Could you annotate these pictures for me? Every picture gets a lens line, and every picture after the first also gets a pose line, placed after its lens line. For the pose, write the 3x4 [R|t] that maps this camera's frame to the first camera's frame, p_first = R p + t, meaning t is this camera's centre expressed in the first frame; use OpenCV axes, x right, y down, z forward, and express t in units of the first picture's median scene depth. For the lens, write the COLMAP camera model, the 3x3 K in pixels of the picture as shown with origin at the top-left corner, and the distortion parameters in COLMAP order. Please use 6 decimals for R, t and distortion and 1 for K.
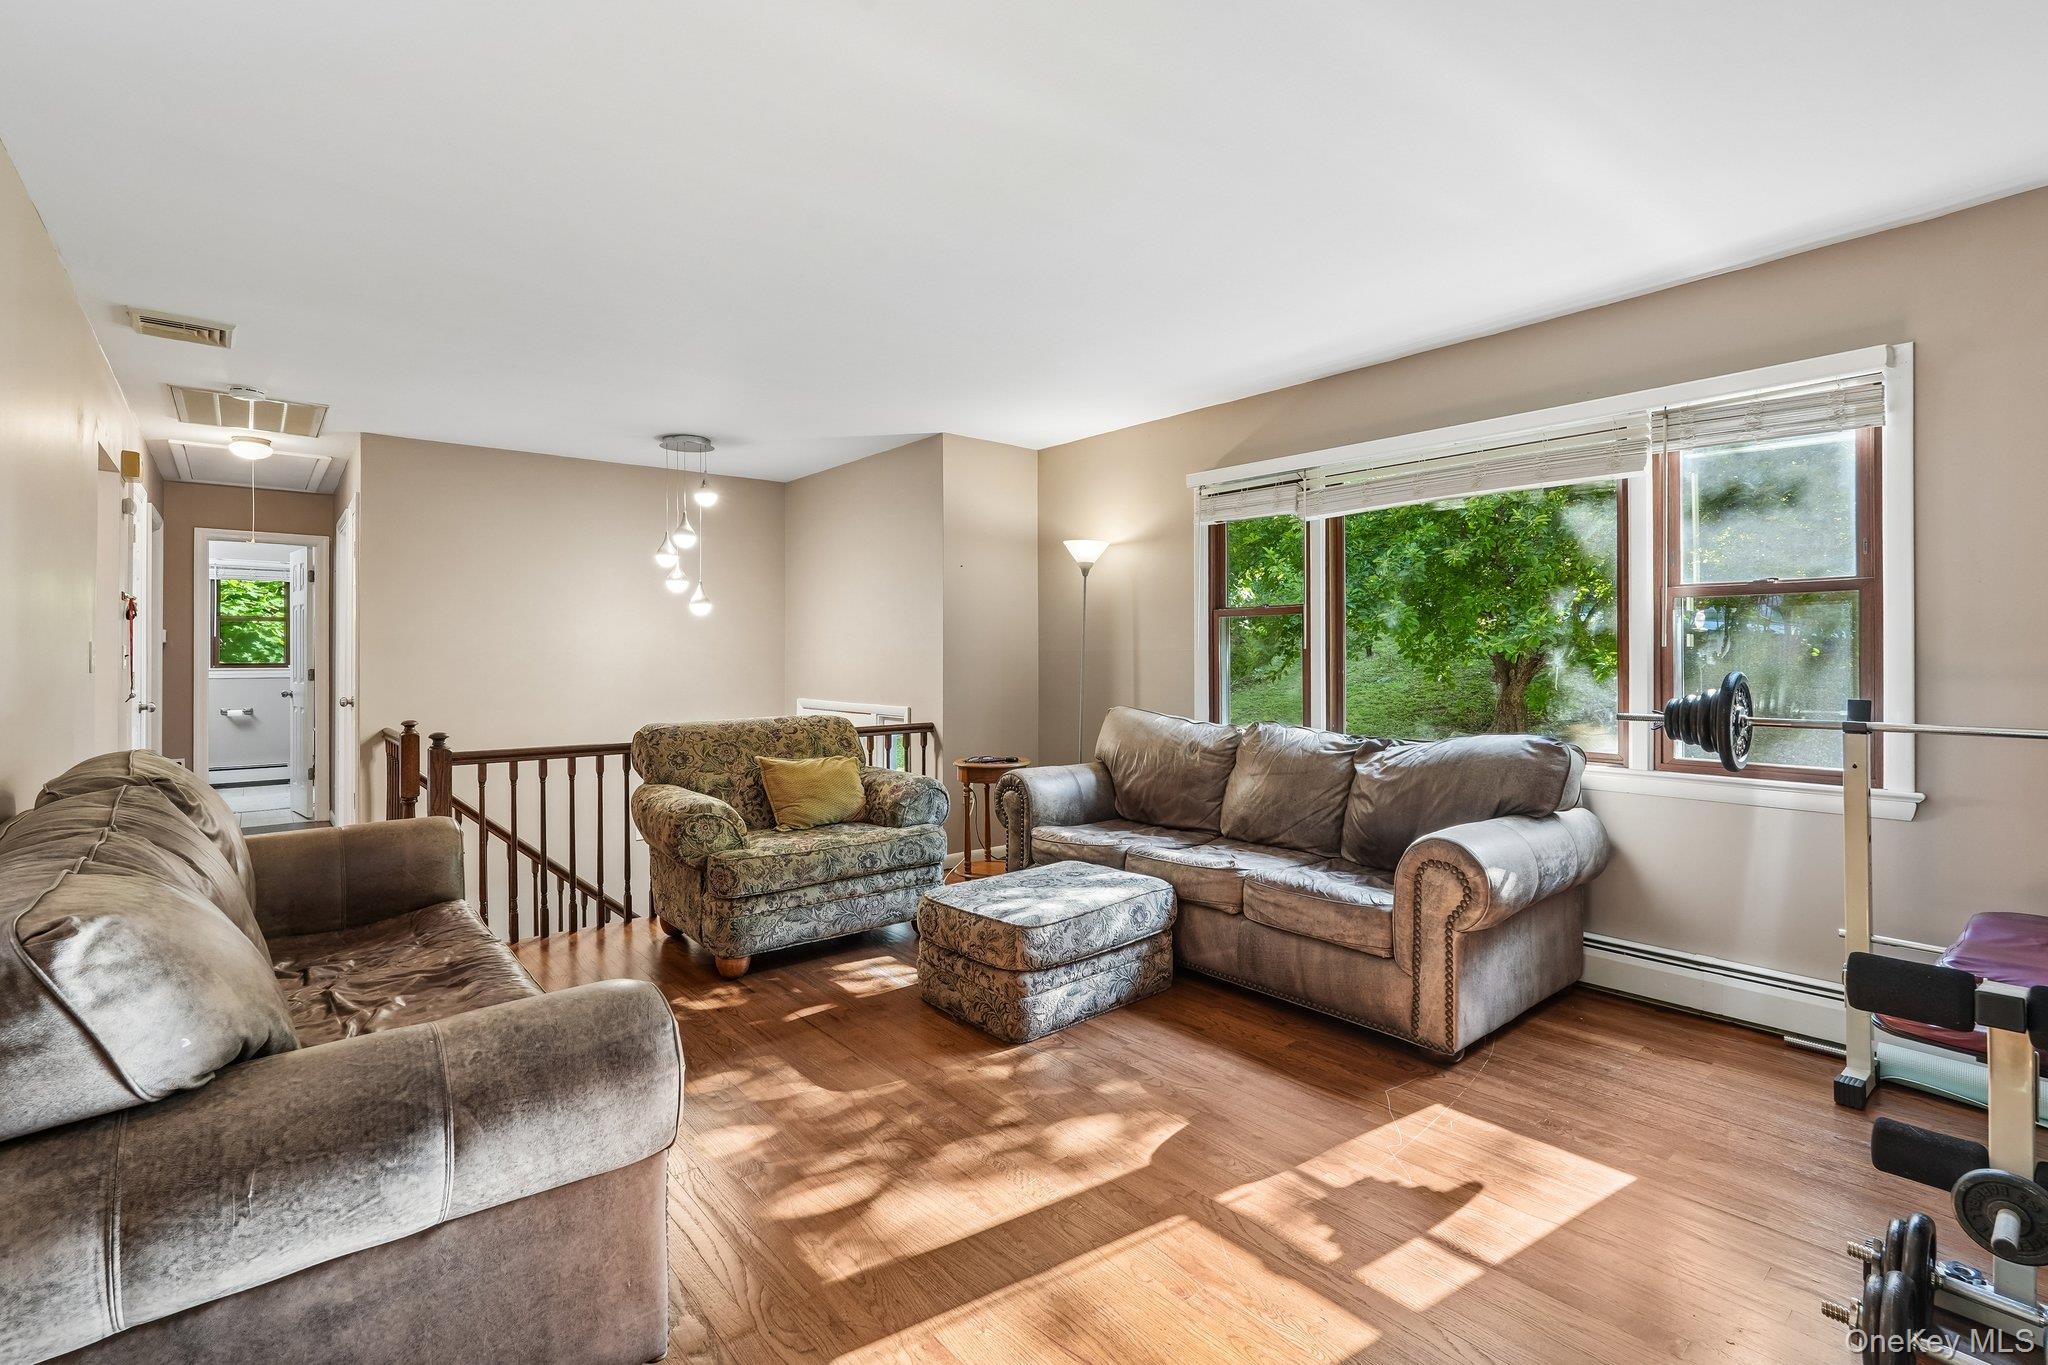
lens RADIAL K [[908.9, 0, 1029.9], [0, 908.9, 675.7], [0, 0, 1]] dist [-0.006581, -0.000486]
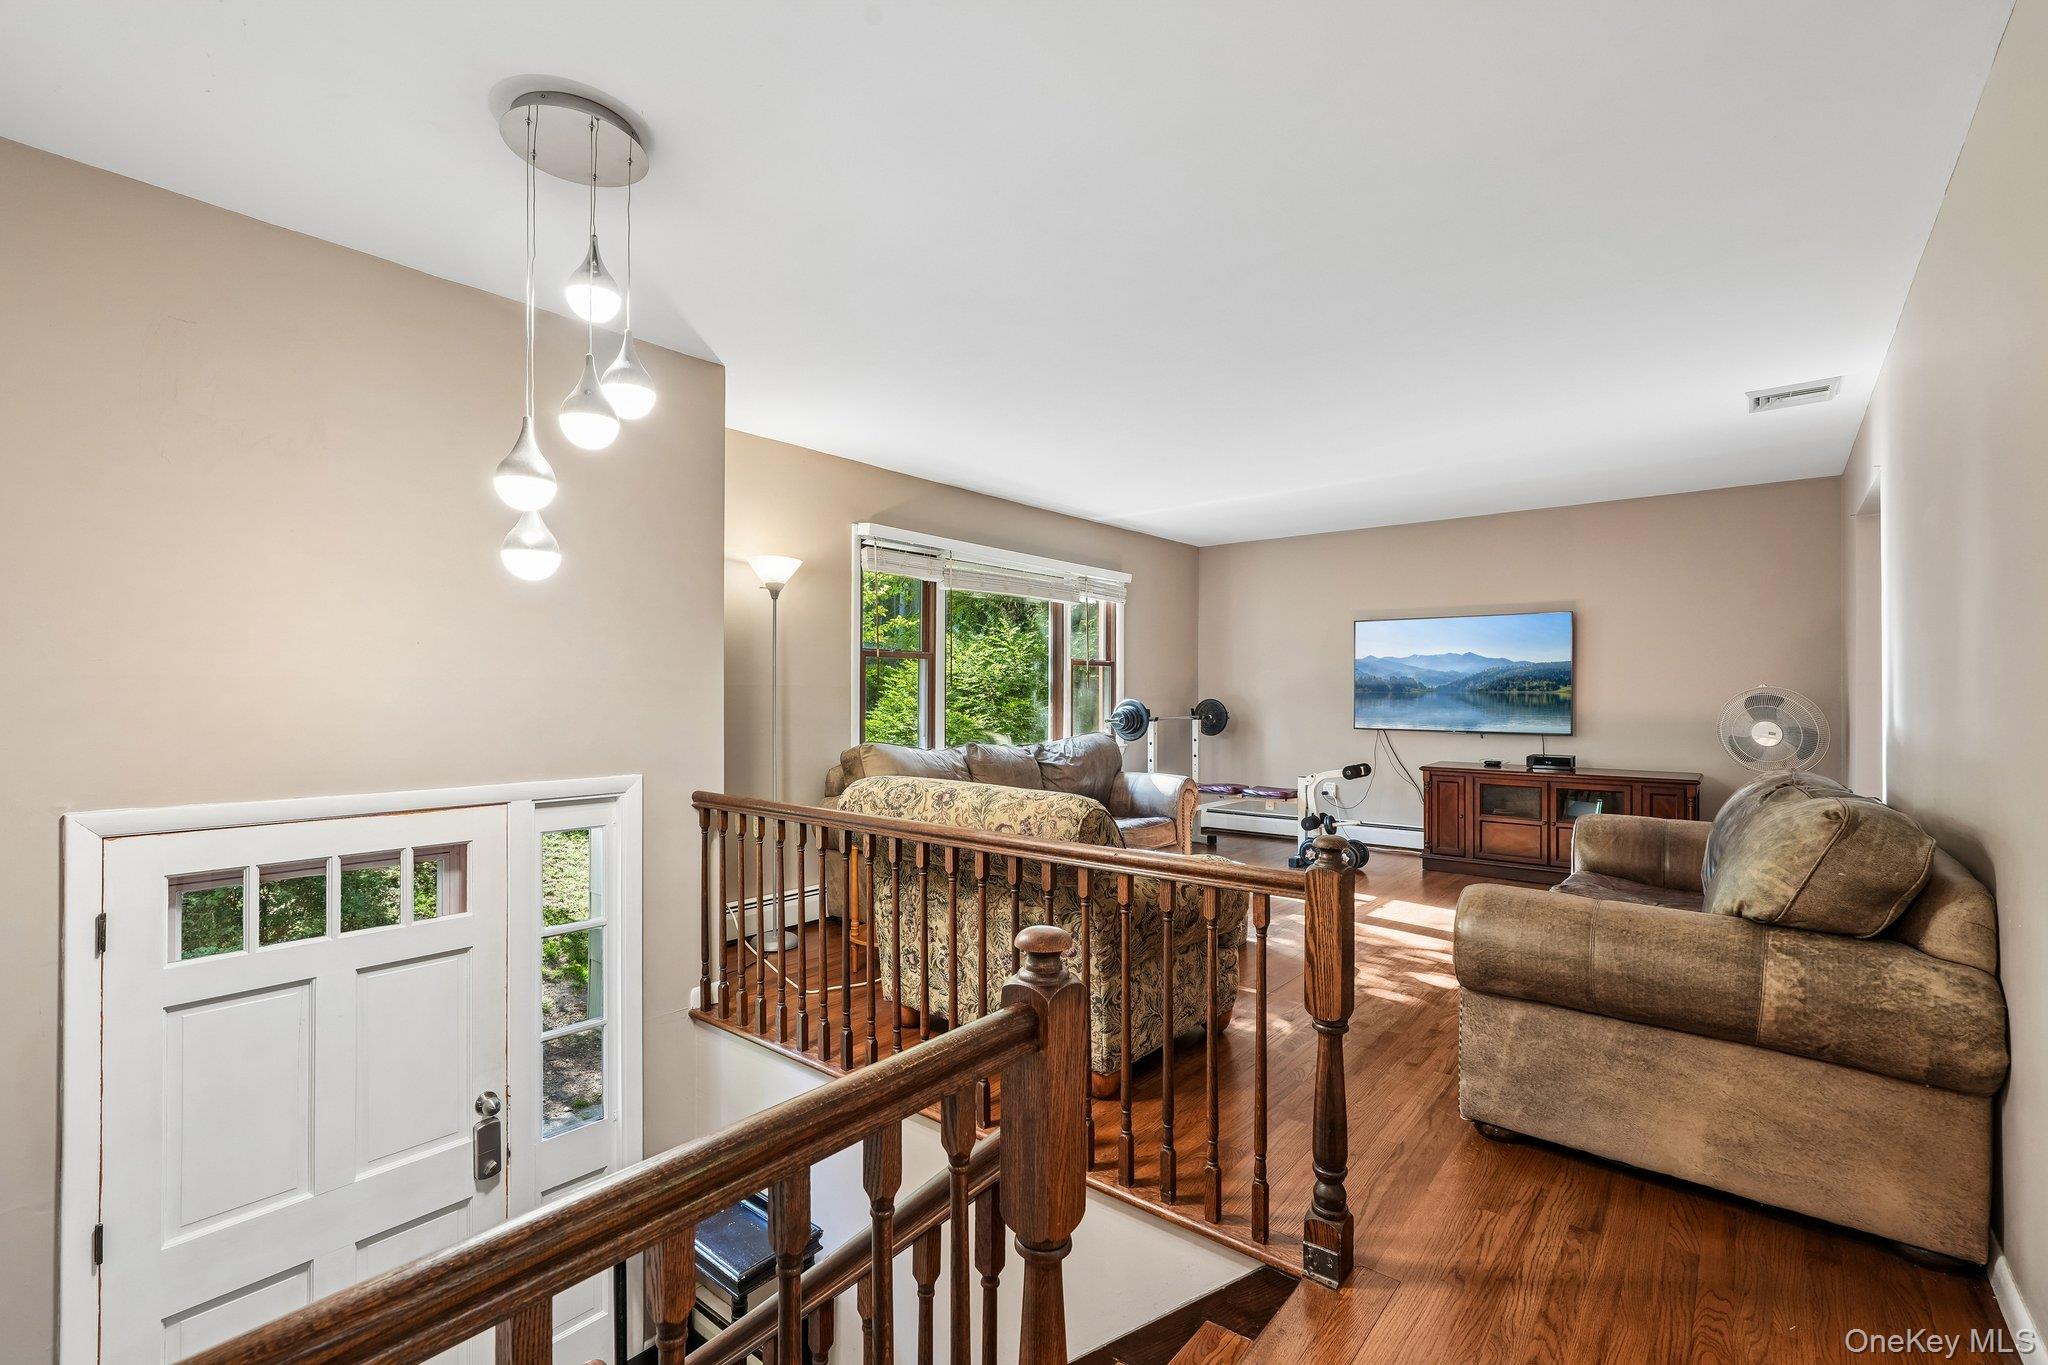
lens RADIAL K [[923.7, 0, 1016.6], [0, 923.7, 694.3], [0, 0, 1]] dist [-0.009550, -0.000406]
pose [[-0.182237, -0.005891, 0.983237, -1.316729], [0.009674, 0.999923, 0.007784, -0.034974], [-0.983207, 0.010930, -0.182166, 1.452238]]
